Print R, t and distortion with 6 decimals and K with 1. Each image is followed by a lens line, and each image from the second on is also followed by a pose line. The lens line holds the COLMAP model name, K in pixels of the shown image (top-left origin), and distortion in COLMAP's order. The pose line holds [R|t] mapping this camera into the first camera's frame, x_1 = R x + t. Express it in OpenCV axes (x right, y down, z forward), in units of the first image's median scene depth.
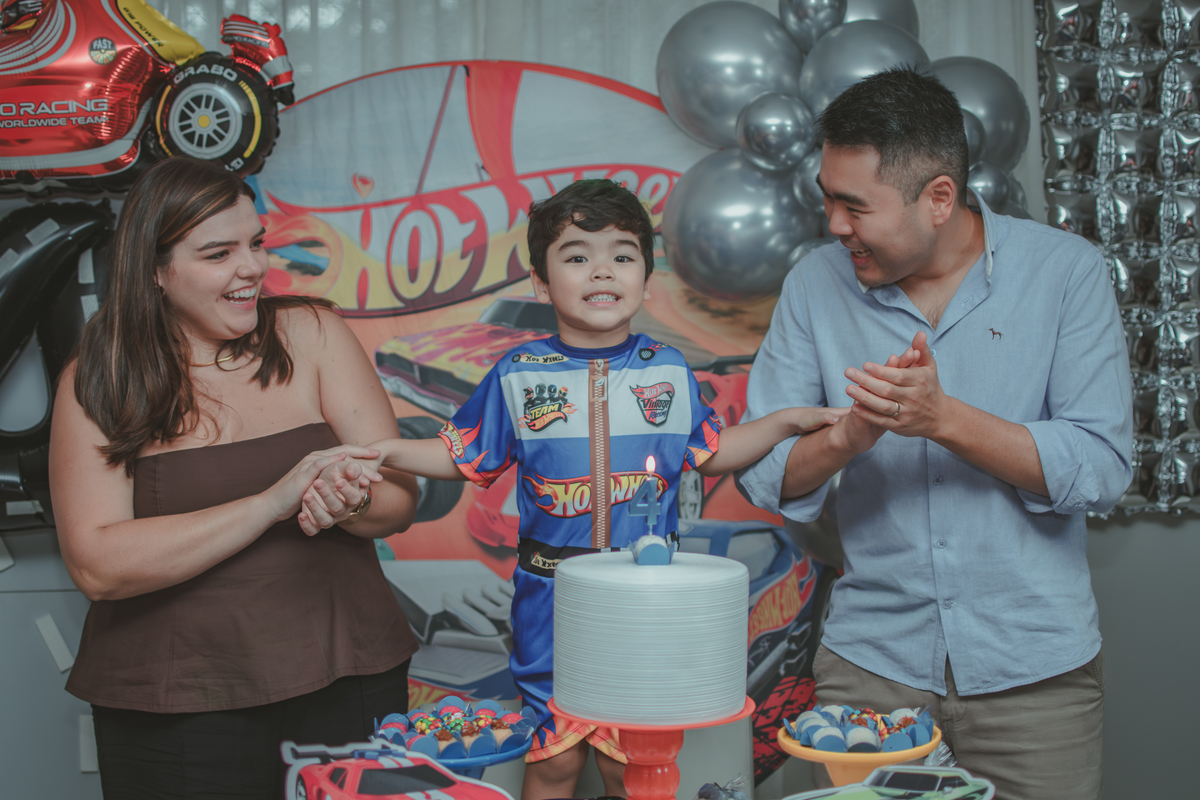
lens RADIAL K [[1800.5, 0, 567.5], [0, 1800.5, 404.5], [0, 0, 1]] dist [-0.148541, 0.098185]
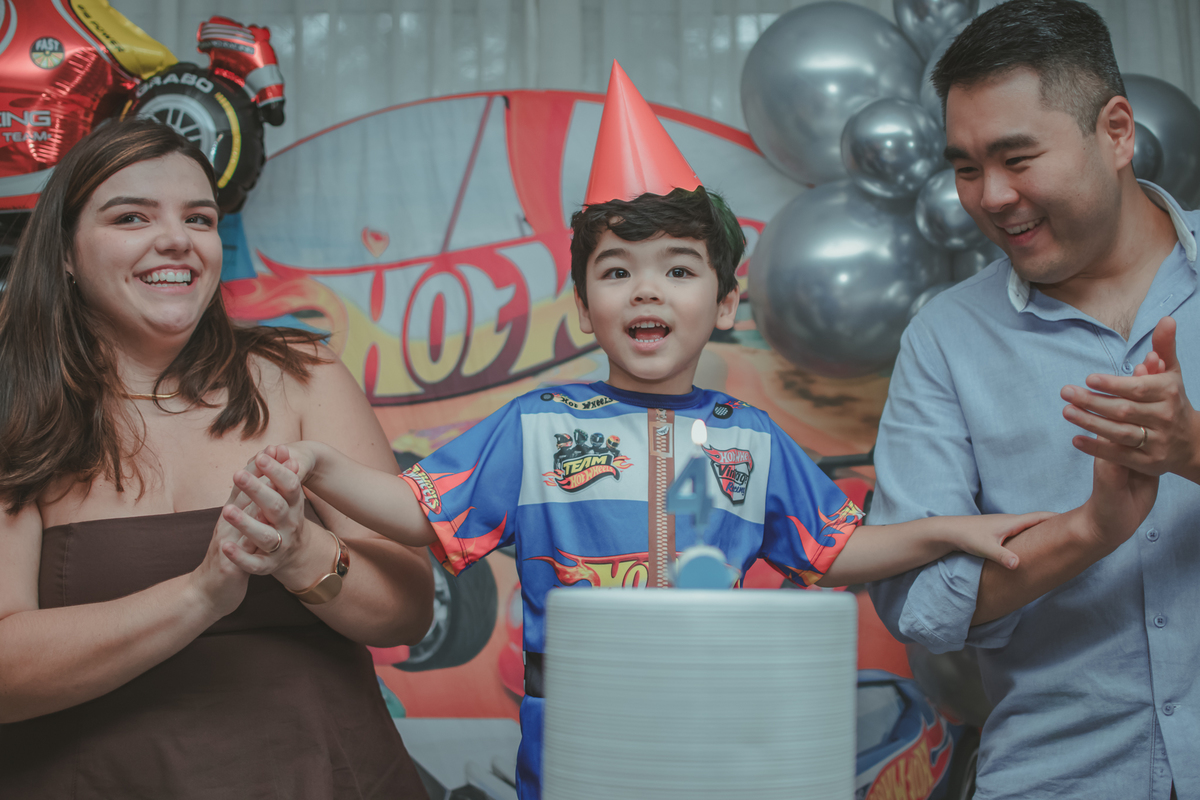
lens RADIAL K [[1818.2, 0, 580.9], [0, 1818.2, 397.1], [0, 0, 1]] dist [-0.170438, 0.126147]
pose [[0.998345, 0.001706, -0.057487, 0.025948], [-0.010667, 0.987708, -0.155943, 0.076252], [0.056514, 0.156298, 0.986092, 0.230425]]
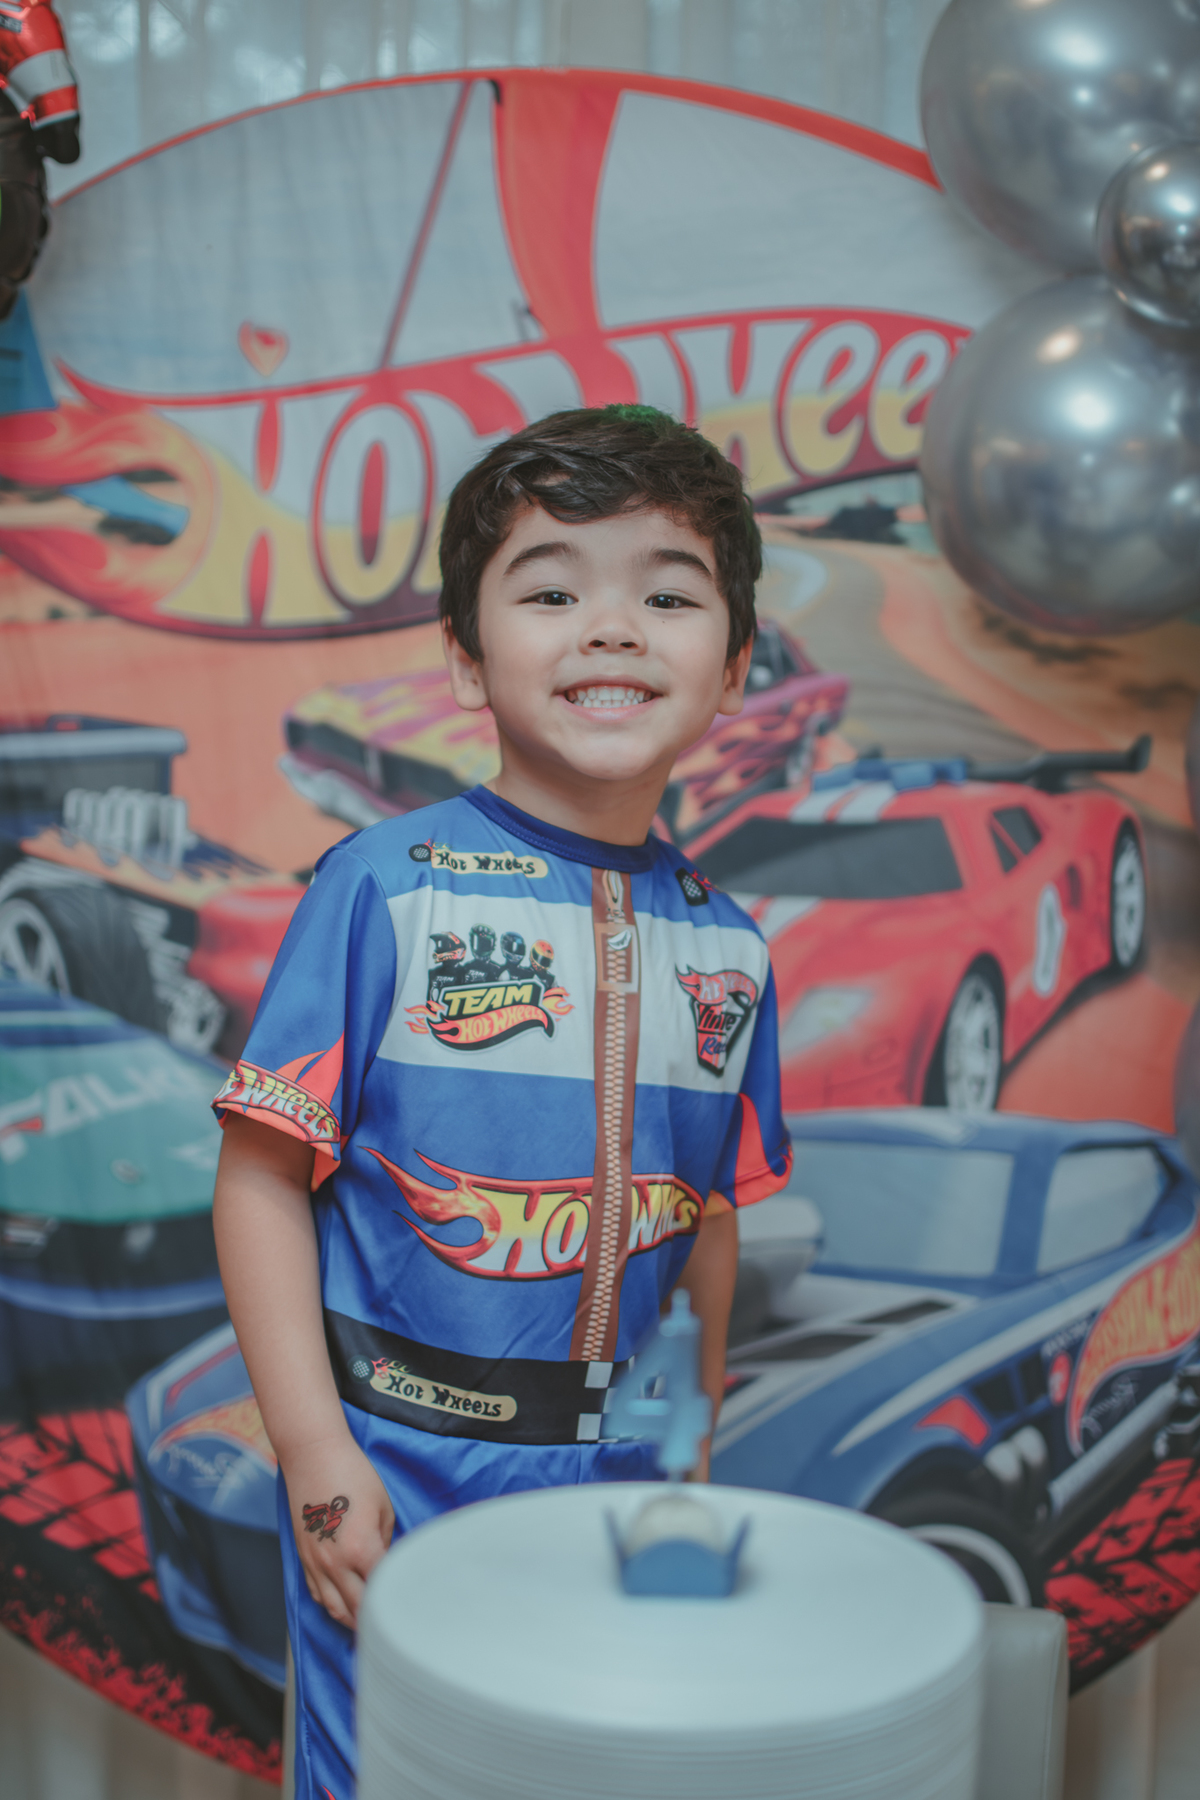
lens RADIAL K [[2700.8, 0, 541.7], [0, 2700.8, 877.3], [0, 0, 1]] dist [-0.148541, 0.098185]
pose [[0.990375, 0.039517, -0.132647, 0.052897], [-0.028849, 0.996264, 0.081405, -0.049514], [0.135368, -0.076794, 0.987815, 0.354541]]
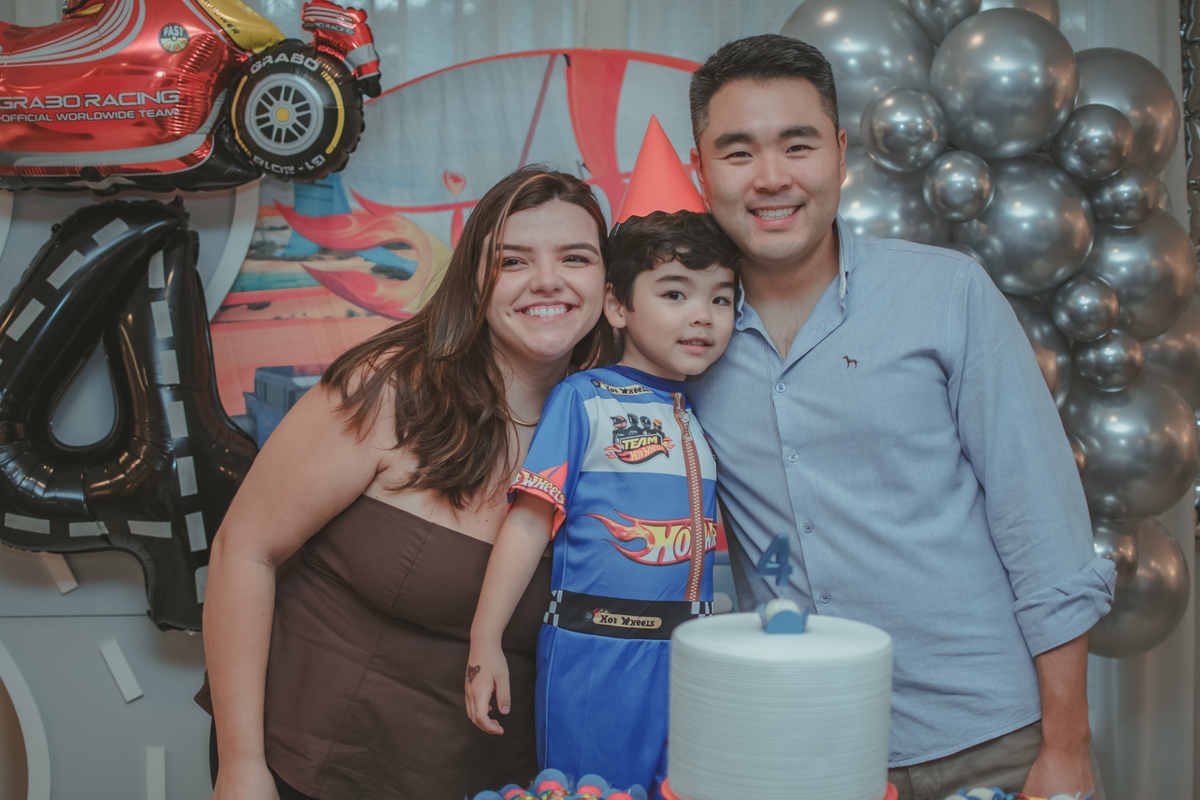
lens RADIAL K [[1813.5, 0, 602.6], [0, 1813.5, 414.1], [0, 0, 1]] dist [-0.142786, 0.070533]
pose [[0.999481, 0.009570, -0.030765, -0.007893], [-0.009050, 0.999814, 0.017006, -0.020601], [0.030922, -0.016719, 0.999382, 0.069416]]
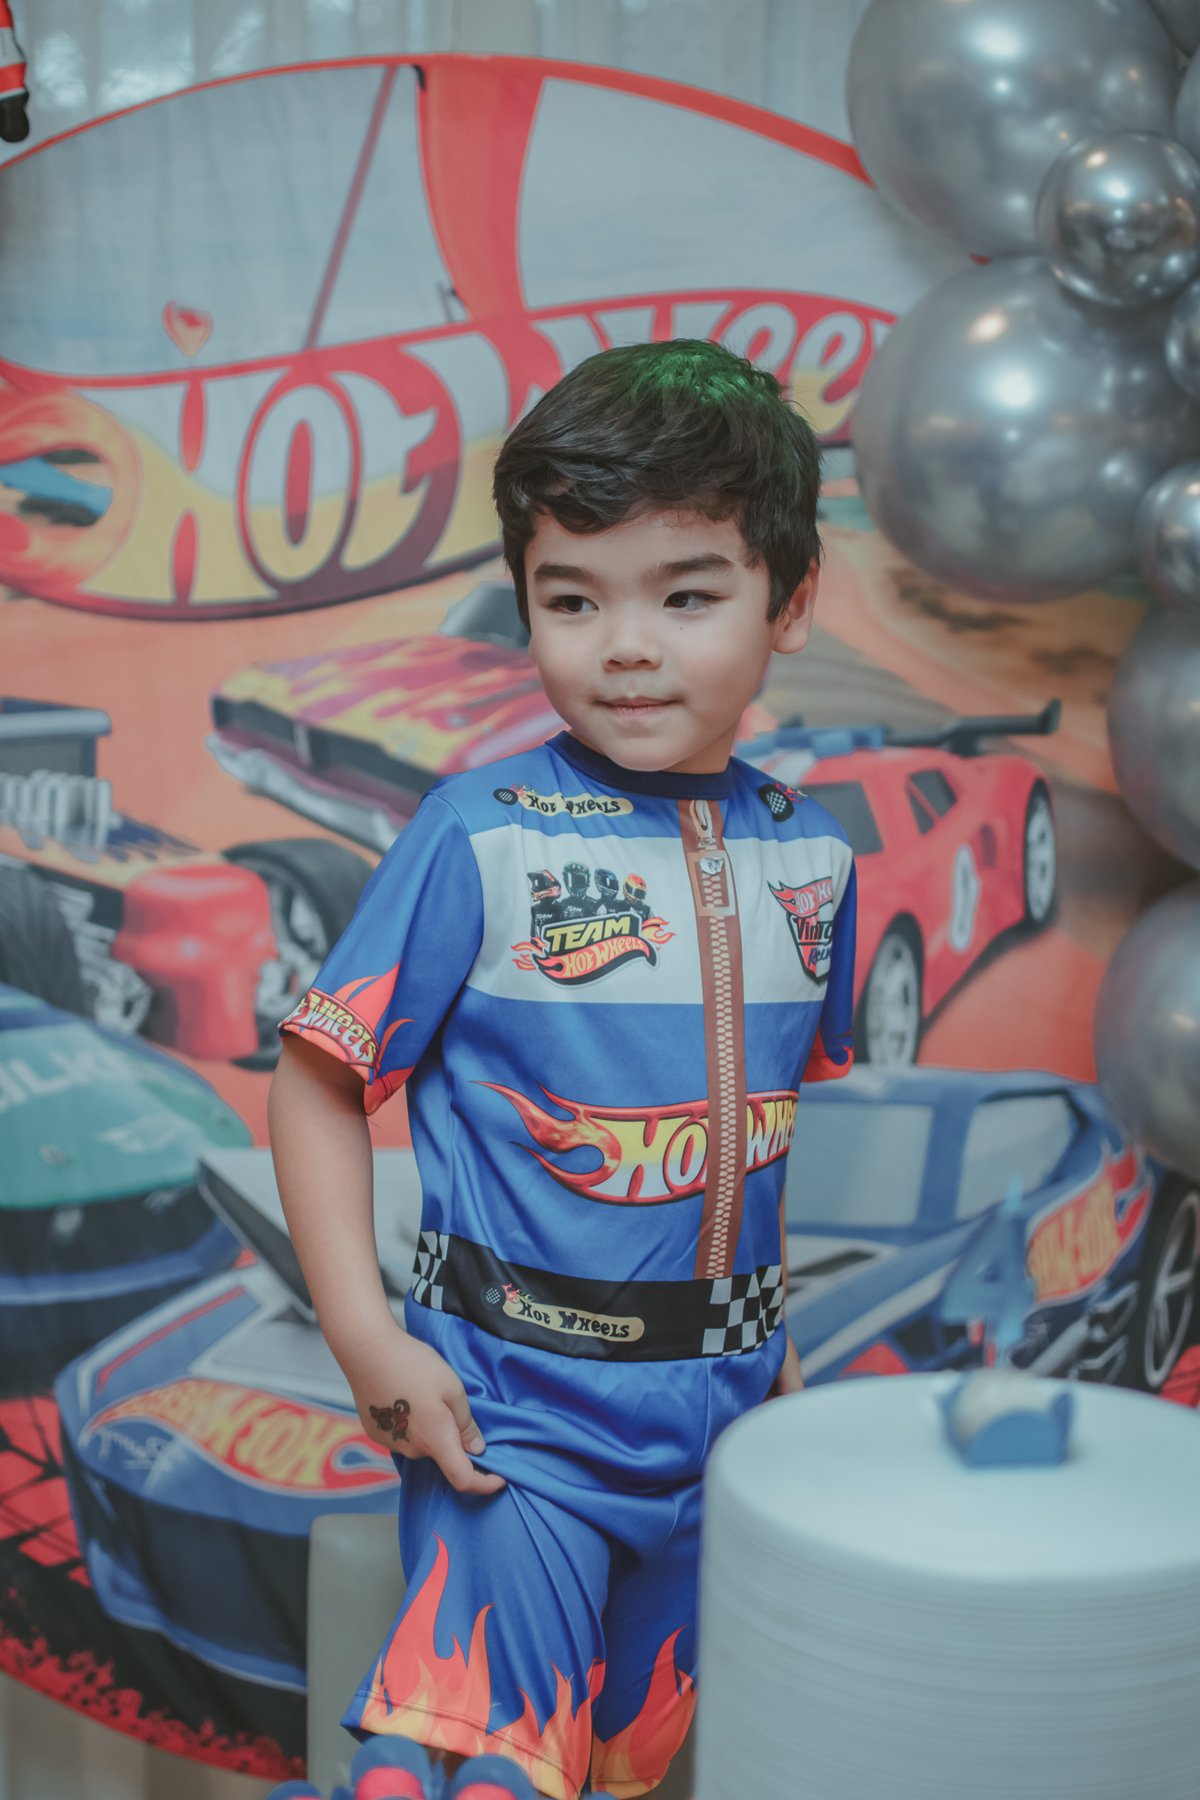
lens RADIAL K [[2673.2, 0, 629.8], [0, 2673.2, 897.9], [0, 0, 1]] dist [-0.151035, -0.024231]
pose [[0.999815, 0.015999, 0.010656, -0.007683], [-0.016802, 0.996645, 0.080099, -0.036415], [-0.009339, -0.080263, 0.996730, 0.342326]]
